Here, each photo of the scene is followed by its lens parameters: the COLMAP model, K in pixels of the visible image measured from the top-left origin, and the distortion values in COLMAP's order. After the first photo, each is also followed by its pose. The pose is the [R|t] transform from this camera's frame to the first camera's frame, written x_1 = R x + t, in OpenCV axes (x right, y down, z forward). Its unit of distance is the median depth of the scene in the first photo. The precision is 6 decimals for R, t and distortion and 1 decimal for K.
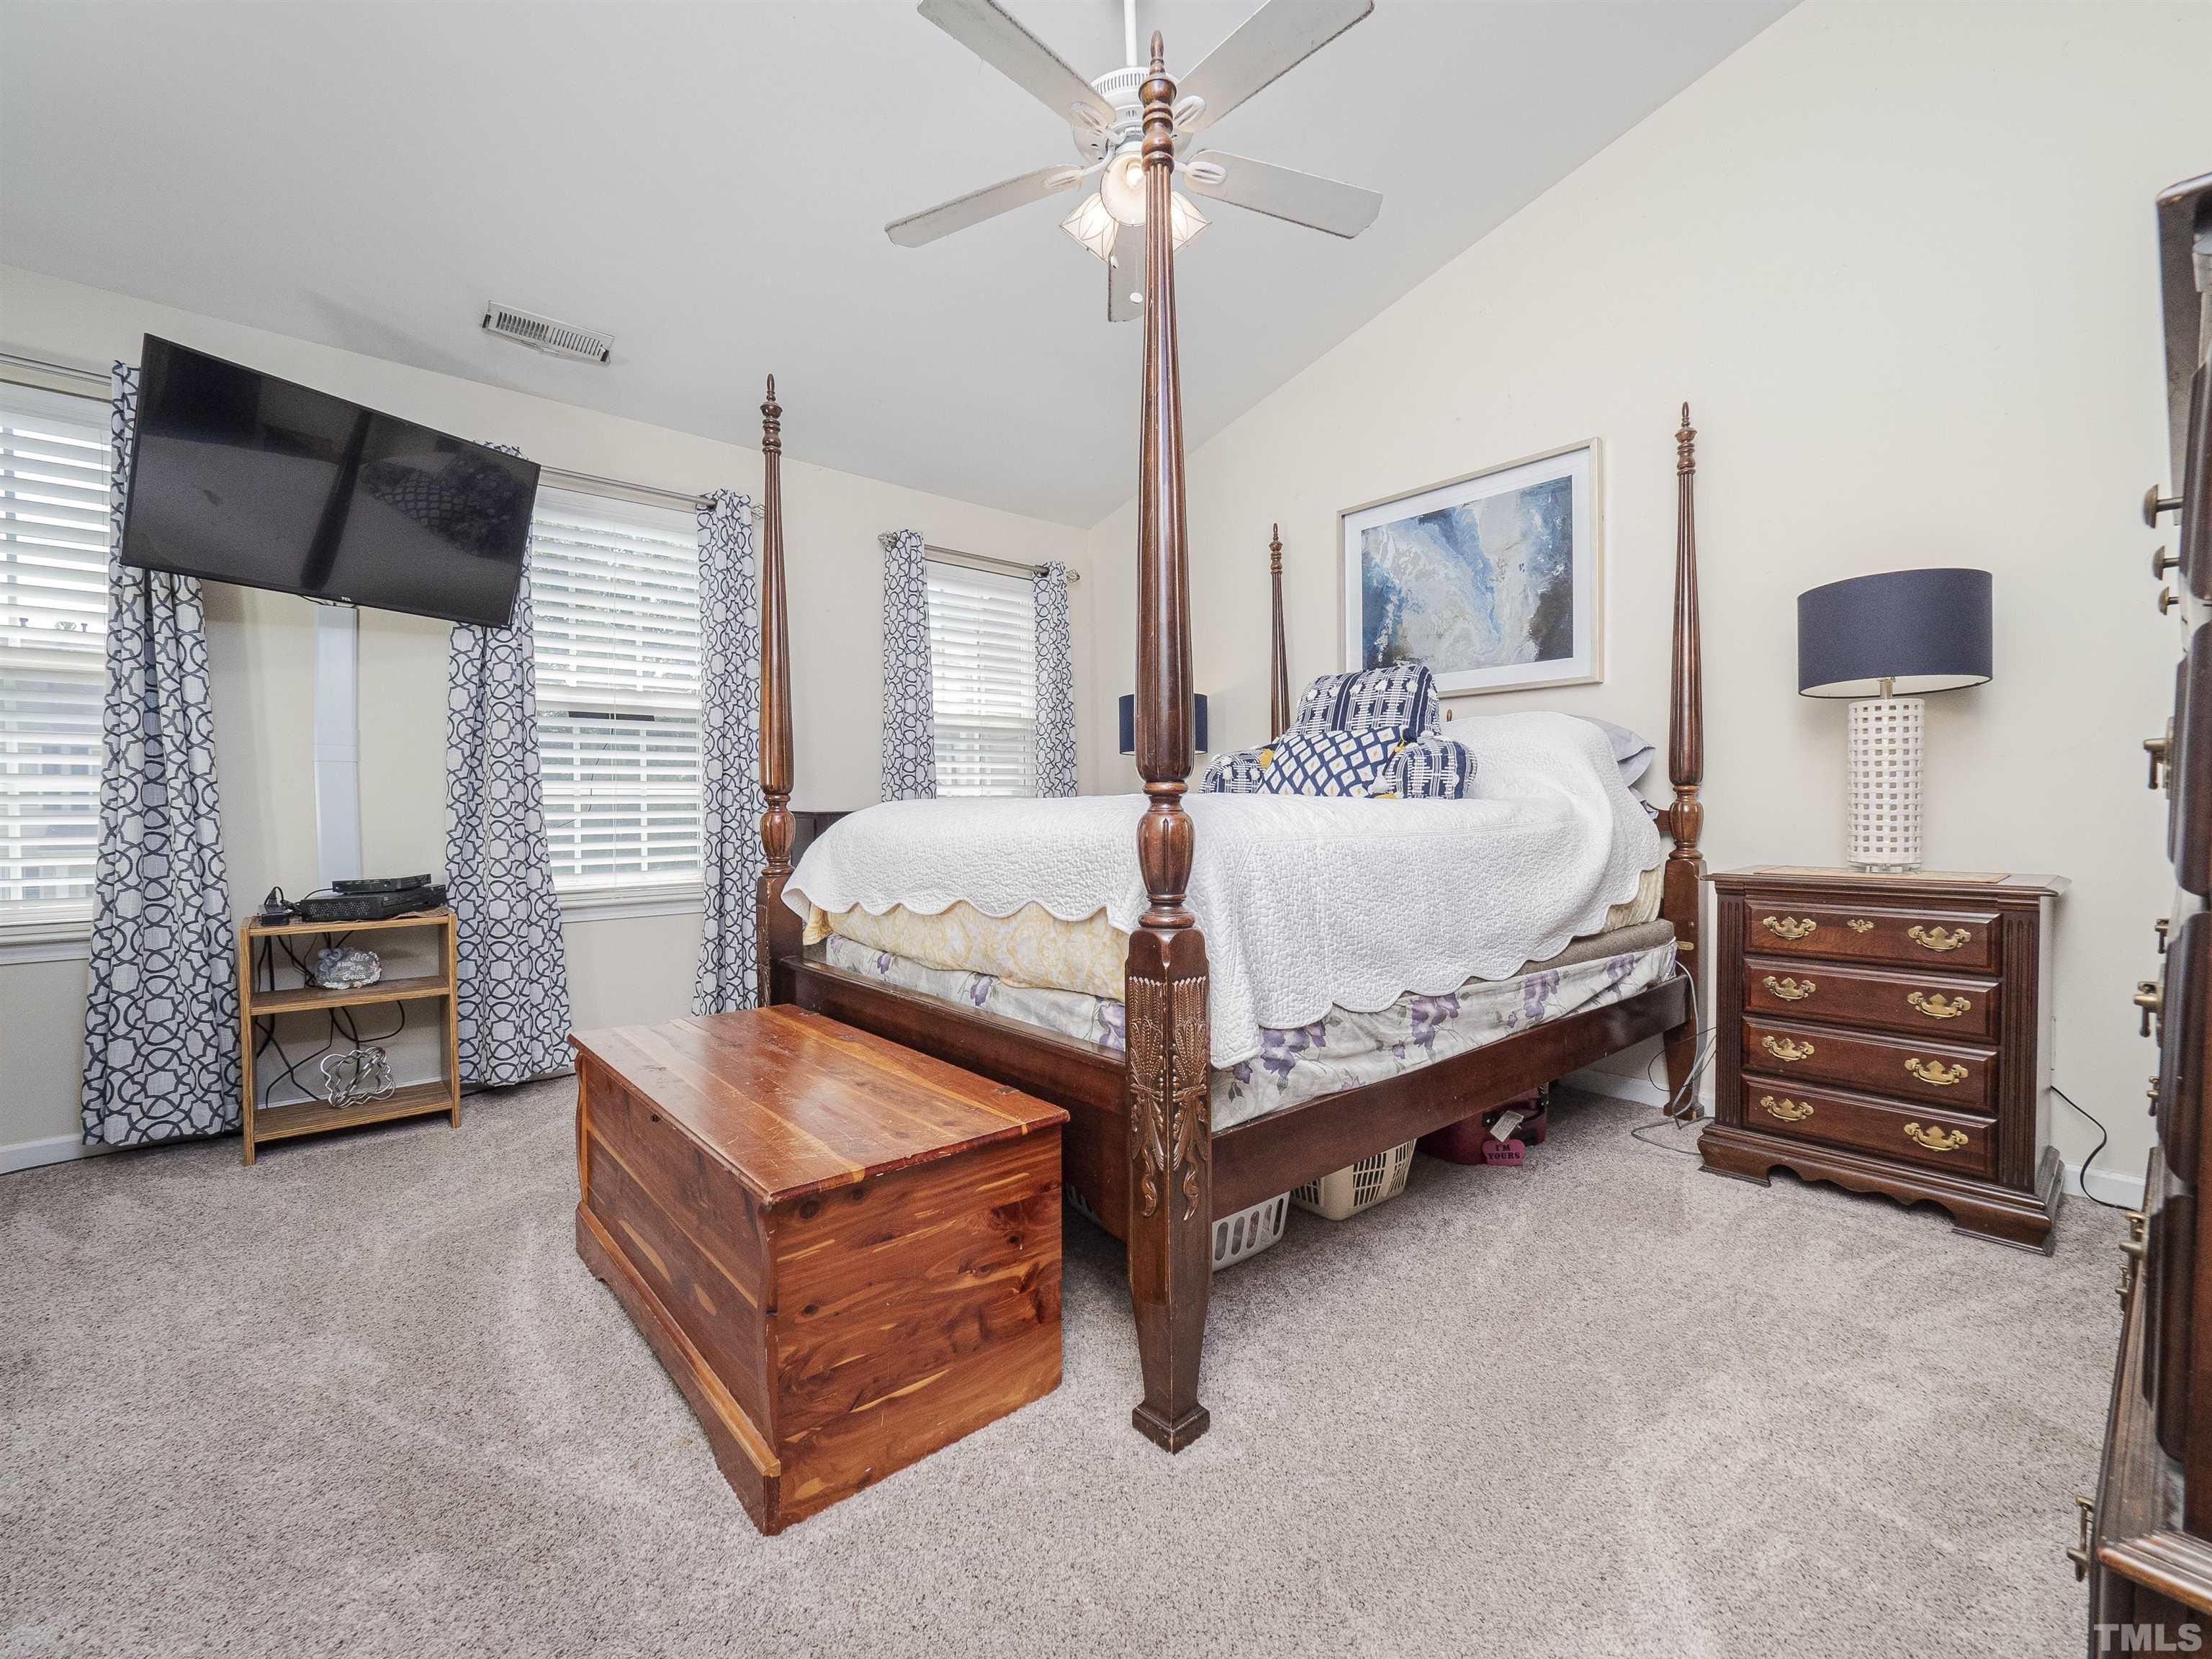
lens RADIAL K [[898.6, 0, 1106.0], [0, 898.6, 829.5], [0, 0, 1]] dist [0.001077, -0.000017]
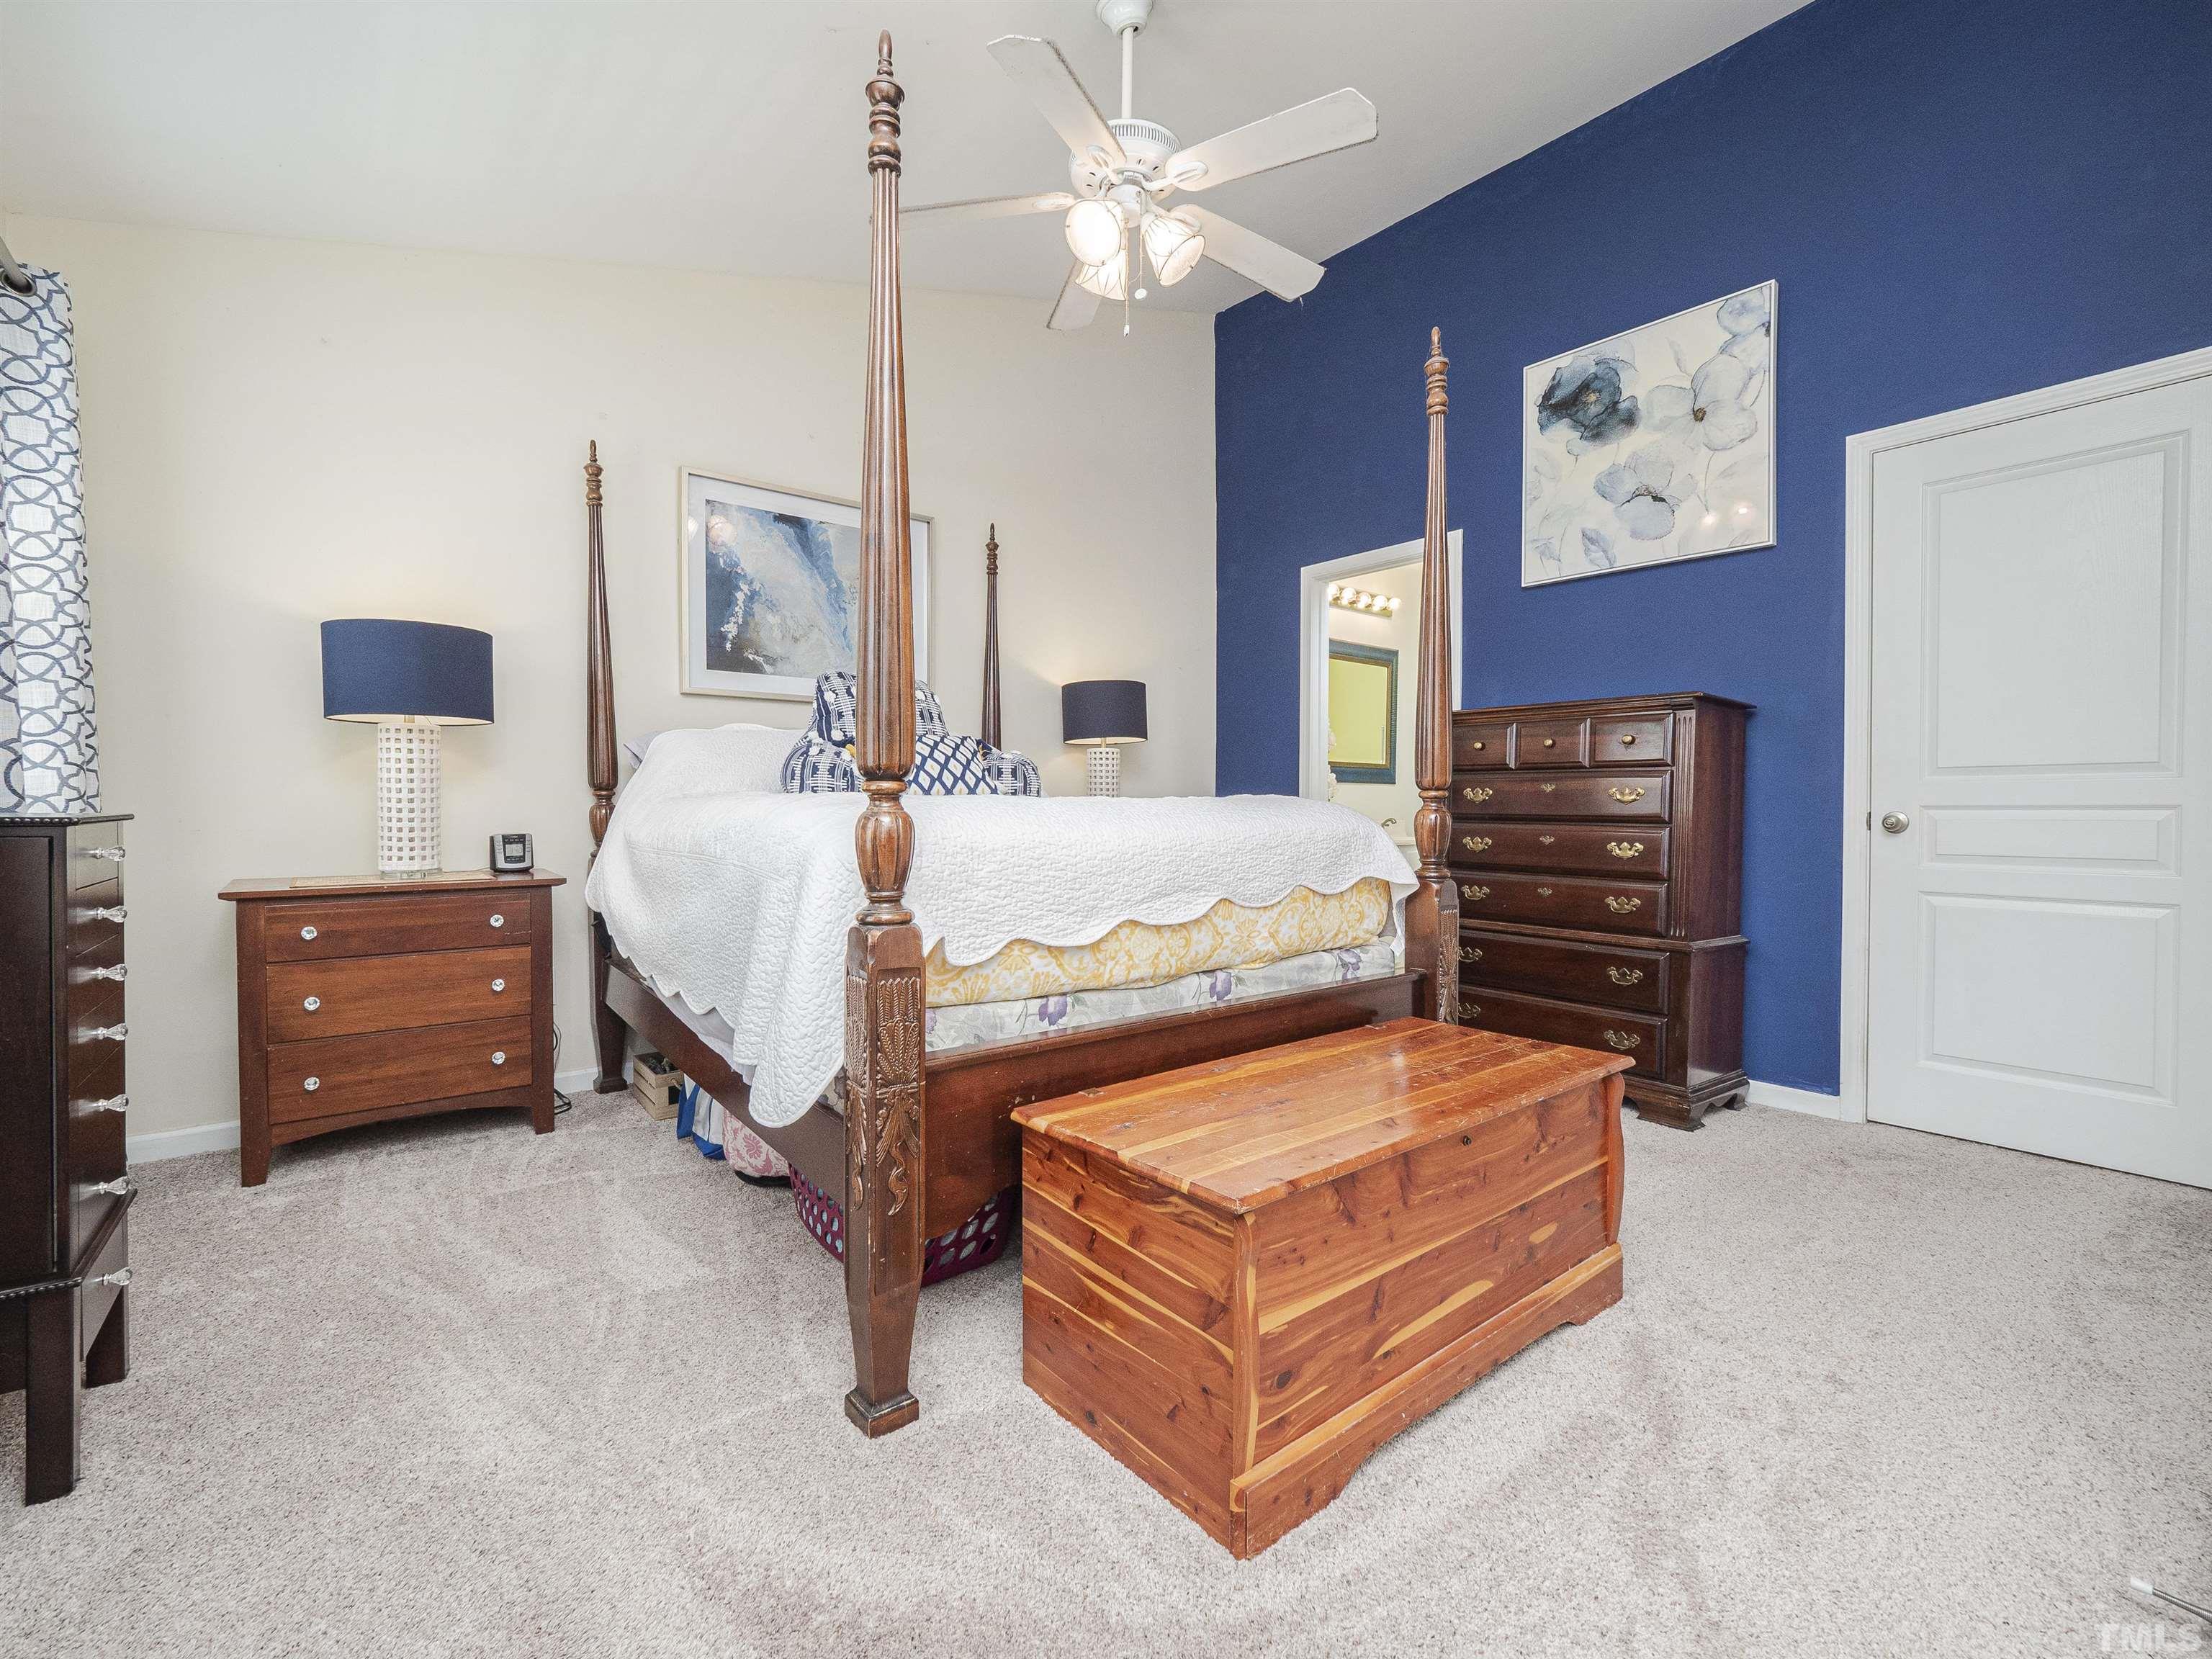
lens RADIAL K [[953.8, 0, 1103.9], [0, 953.8, 818.3], [0, 0, 1]] dist [0.001230, 0.000193]
pose [[0.069282, -0.005323, 0.997583, -0.823198], [0.031139, 0.999510, 0.003171, -0.009740], [-0.997111, 0.030844, 0.069414, 0.716226]]
